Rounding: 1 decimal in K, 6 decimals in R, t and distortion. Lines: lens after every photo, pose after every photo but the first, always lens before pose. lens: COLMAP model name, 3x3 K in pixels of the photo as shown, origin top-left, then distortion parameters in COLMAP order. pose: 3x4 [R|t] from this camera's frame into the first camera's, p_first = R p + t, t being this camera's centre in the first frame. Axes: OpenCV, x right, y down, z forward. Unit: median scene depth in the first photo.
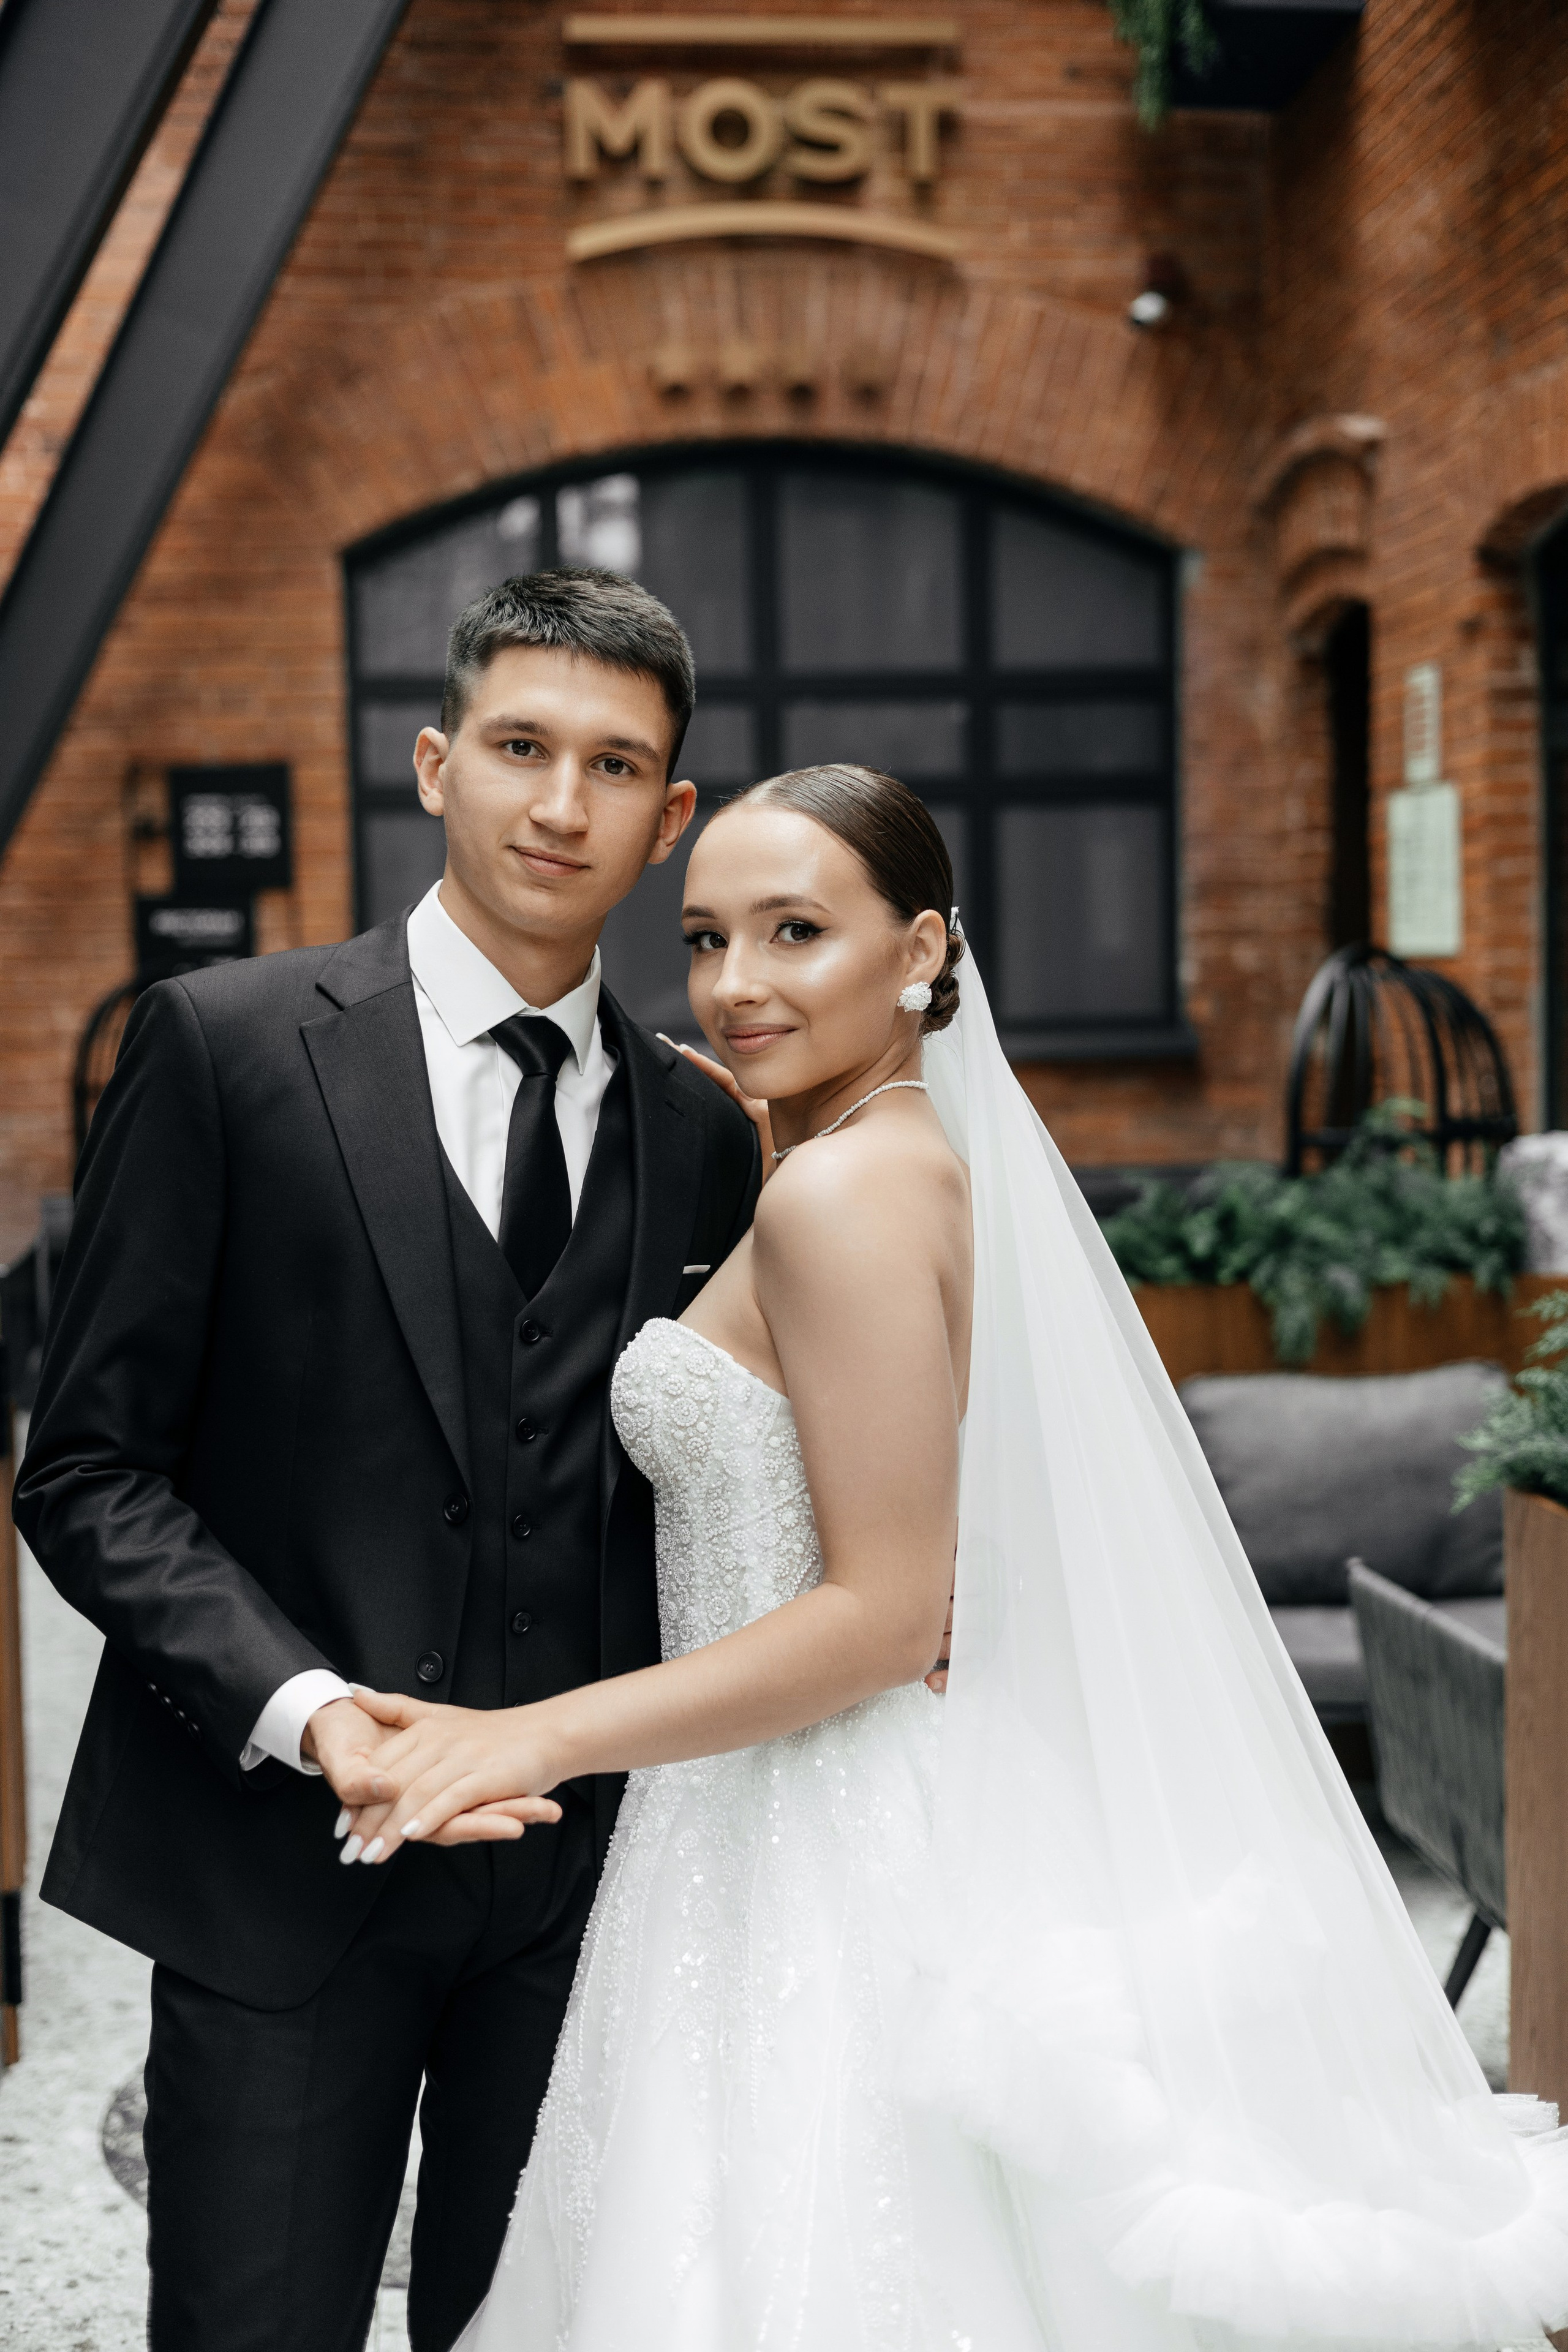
lens RADIAL K [[3312.2, 0, 783.1], [0, 3312.2, 1188.0], [0, 0, 1]] dist [-0.021019, 0.000000]
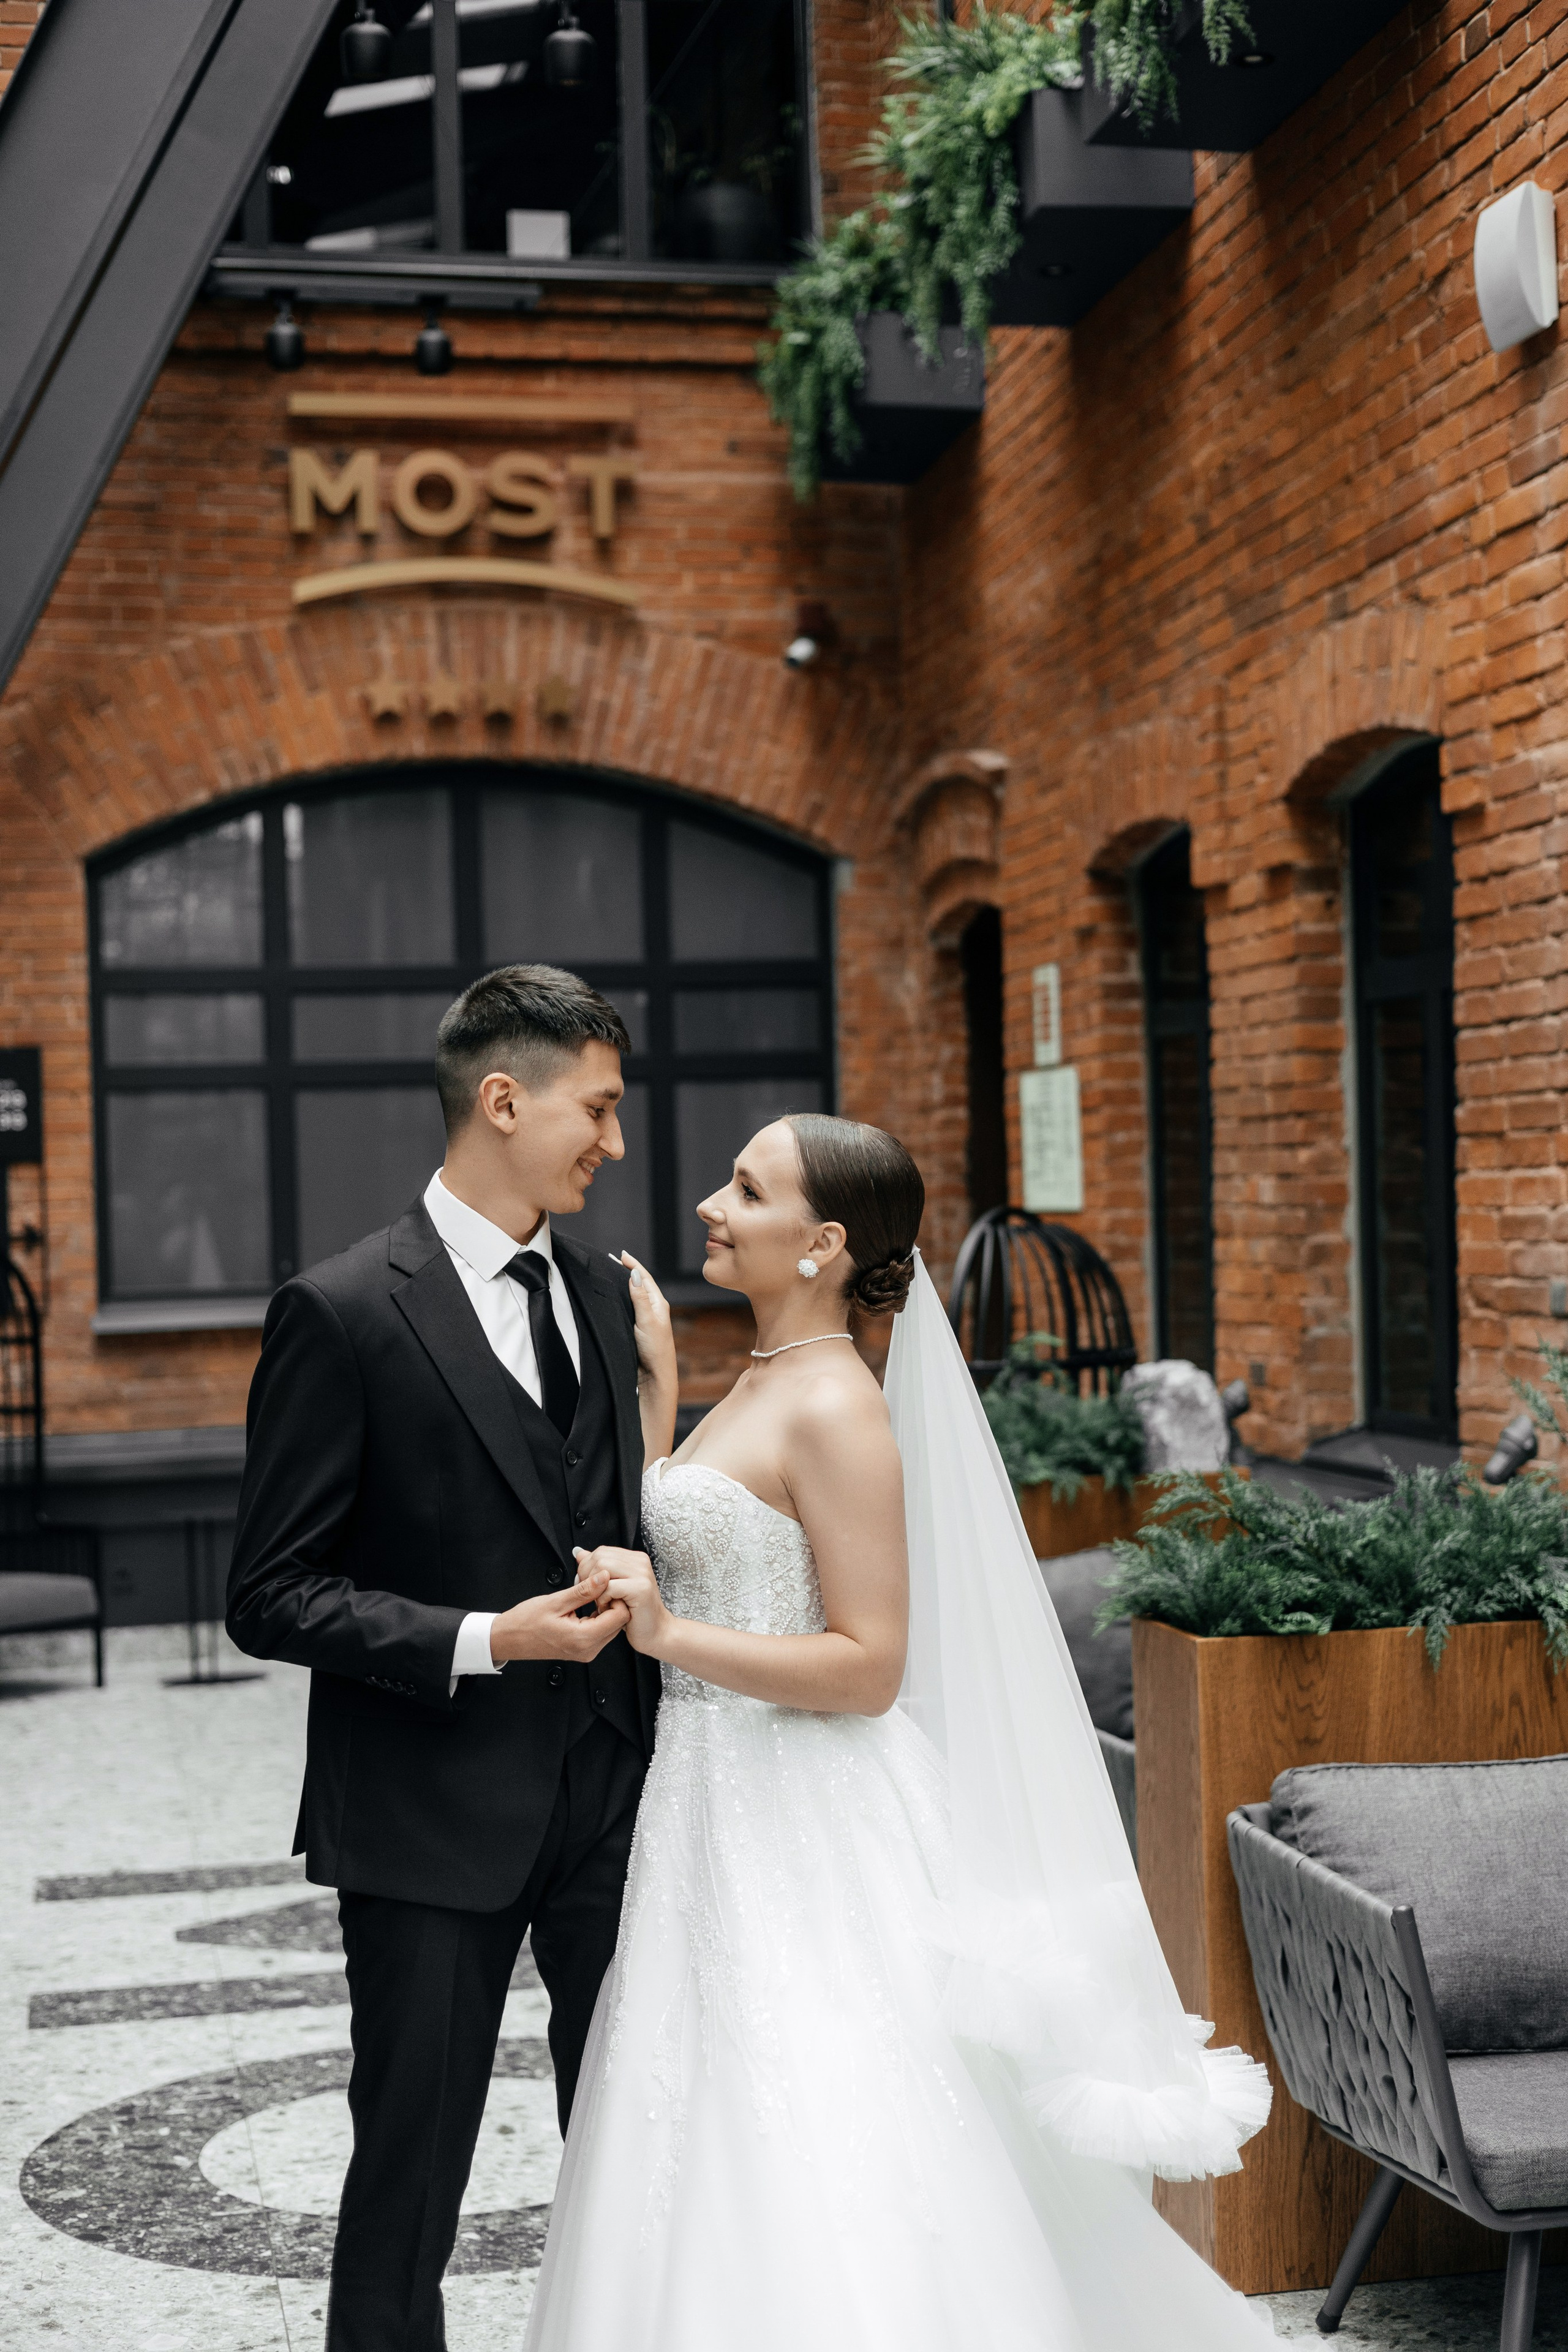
lens RADIAL K [[3312.2, 0, 833.2], [0, 3312.2, 1202.6], [0, 0, 1]] dist [-0.021019, 0.000000]
pose [[0.991781, -0.009708, 0.127575, -0.029396], [0.018803, 0.997350, -0.070281, 0.006337], [-0.126555, 0.072102, 0.989336, -0.133929]]
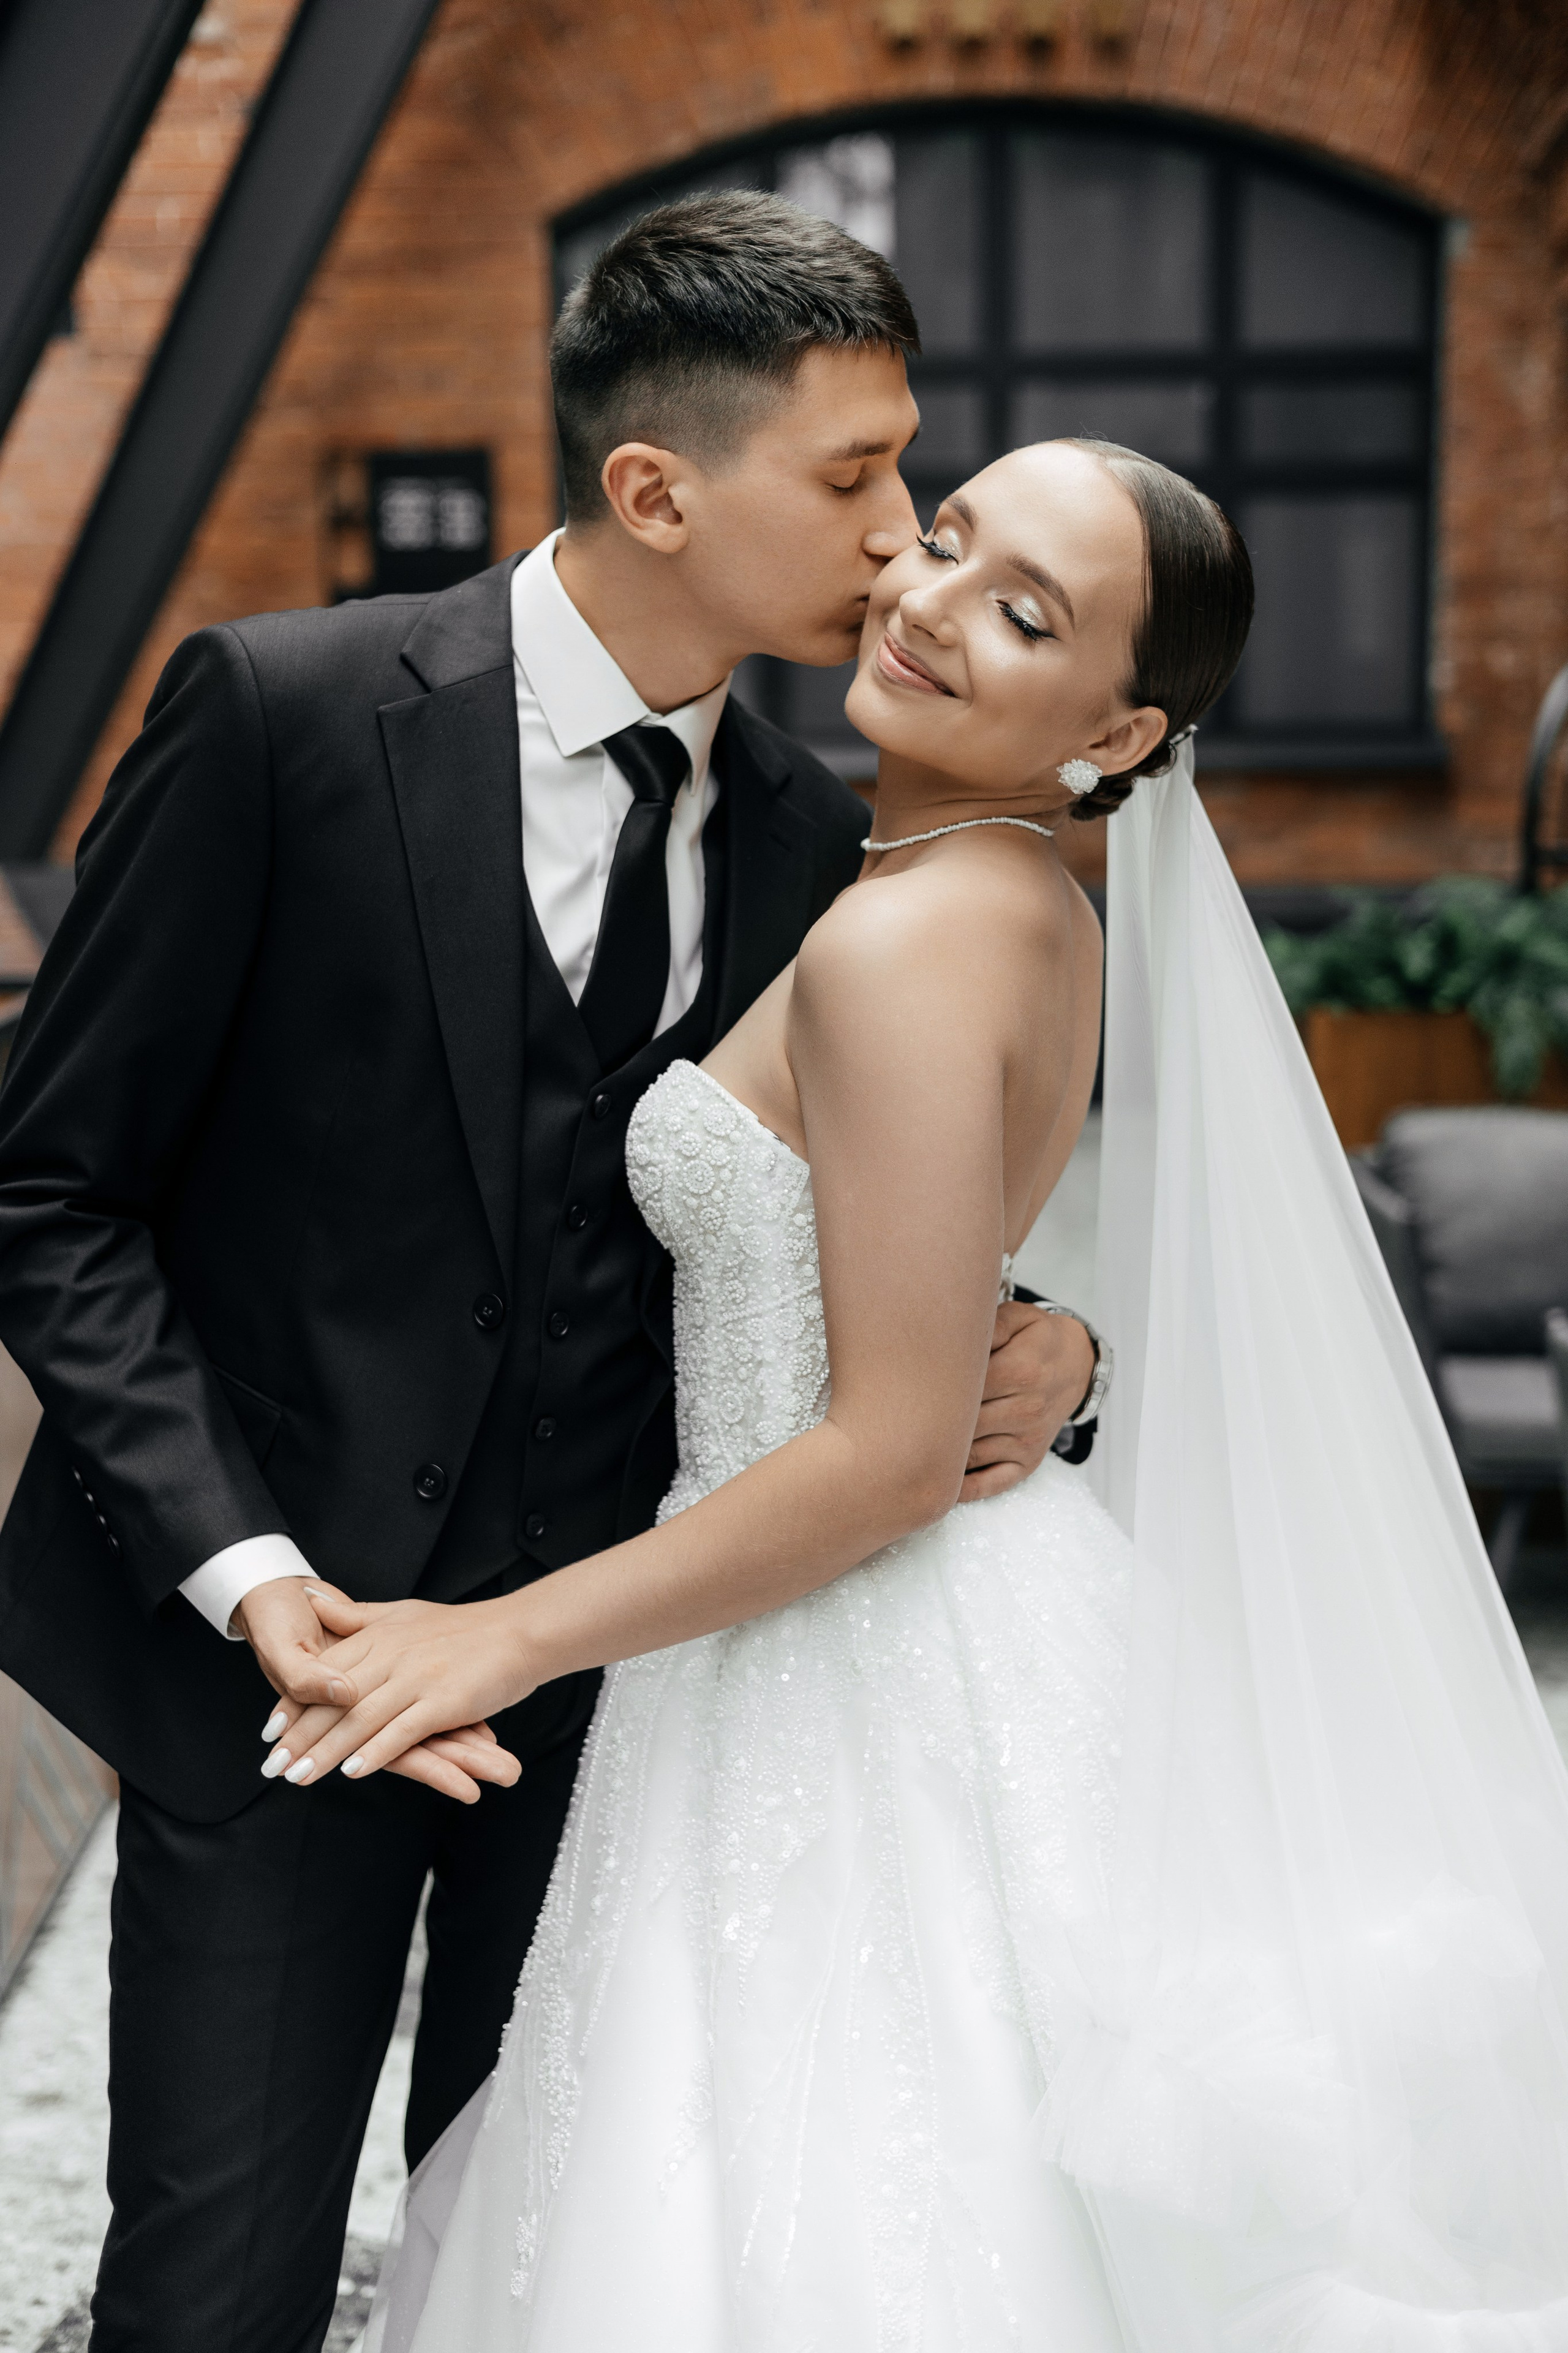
lens RADIAL K [[3313.4, 0, 803.1], [0, 3313.4, 1241.6], [0, 0, 1]] dist [-0.021019, 0.000000]
pose [[0.997169, 0.018461, -0.072888, 0.014246], [-0.010754, 0.994441, 0.104745, -0.001405], [0.074416, -0.103665, 0.991824, 0.035411]]
